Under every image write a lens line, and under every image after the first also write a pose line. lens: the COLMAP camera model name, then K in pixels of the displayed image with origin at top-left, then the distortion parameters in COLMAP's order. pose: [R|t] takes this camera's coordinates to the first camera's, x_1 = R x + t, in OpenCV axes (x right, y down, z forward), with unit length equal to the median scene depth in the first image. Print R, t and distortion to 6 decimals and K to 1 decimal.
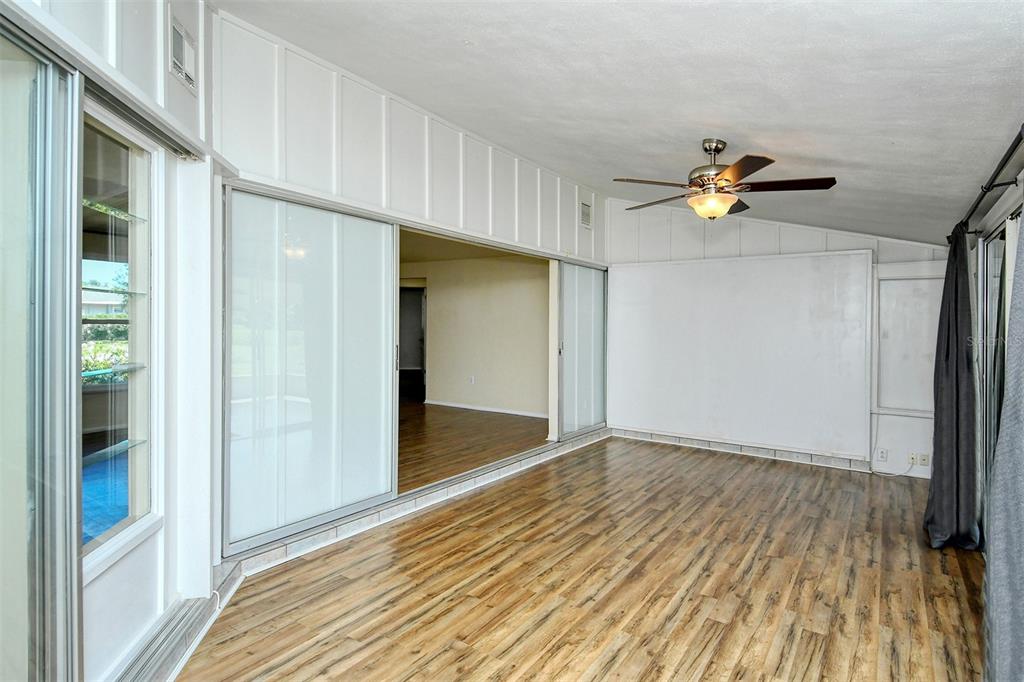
lens RADIAL K [[540.3, 0, 538.0], [0, 540.3, 323.1], [0, 0, 1]] dist [0.020766, -0.016266]
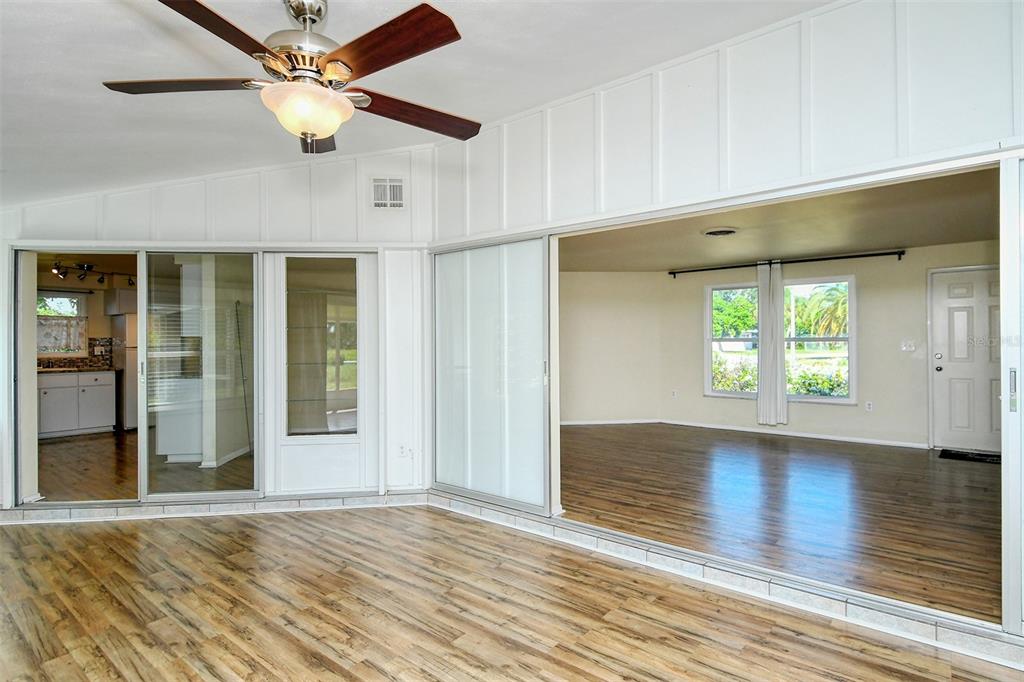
lens RADIAL K [[540.3, 0, 535.3], [0, 540.3, 352.7], [0, 0, 1]] dist [0.020766, -0.016266]
pose [[-0.101087, 0.013911, -0.994780, 0.792242], [0.013915, 0.999824, 0.012567, 0.014957], [0.994780, -0.012572, -0.101263, 1.206065]]
